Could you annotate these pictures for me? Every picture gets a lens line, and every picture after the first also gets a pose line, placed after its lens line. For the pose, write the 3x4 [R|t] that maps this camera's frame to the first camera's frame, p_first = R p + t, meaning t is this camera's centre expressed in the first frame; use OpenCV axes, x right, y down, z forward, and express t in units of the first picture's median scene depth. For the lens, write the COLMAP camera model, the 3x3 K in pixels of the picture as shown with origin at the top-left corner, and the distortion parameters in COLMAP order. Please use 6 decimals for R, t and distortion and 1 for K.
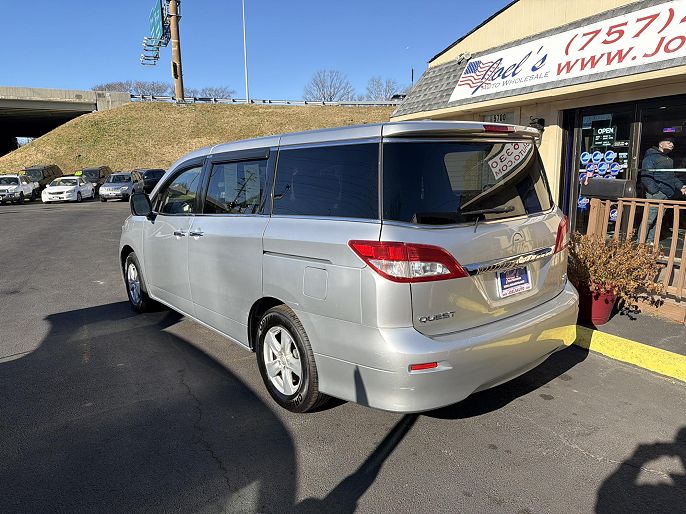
lens RADIAL K [[504.9, 0, 343.0], [0, 504.9, 257.0], [0, 0, 1]] dist [-0.000317, -0.003463]
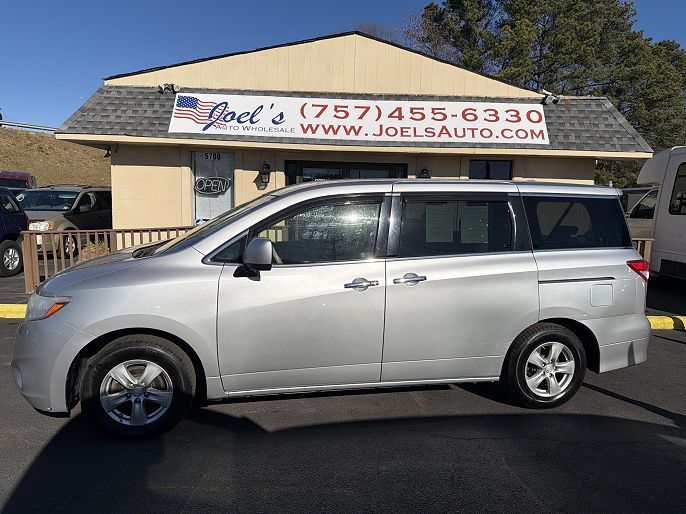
lens RADIAL K [[504.9, 0, 343.0], [0, 504.9, 257.0], [0, 0, 1]] dist [-0.000317, -0.003463]
pose [[0.413987, -0.057186, 0.908485, -0.630560], [0.115170, 0.993295, 0.010043, -0.058949], [-0.902968, 0.100473, 0.417797, 0.407277]]
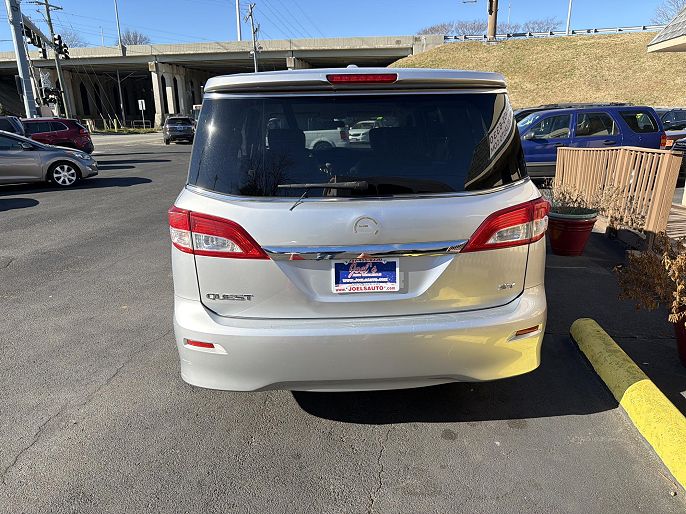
lens RADIAL K [[504.9, 0, 343.0], [0, 504.9, 257.0], [0, 0, 1]] dist [-0.000317, -0.003463]
pose [[0.794764, 0.169578, -0.582746, 0.309166], [-0.103222, 0.983951, 0.145552, -0.037763], [0.598076, -0.055528, 0.799513, 0.141056]]
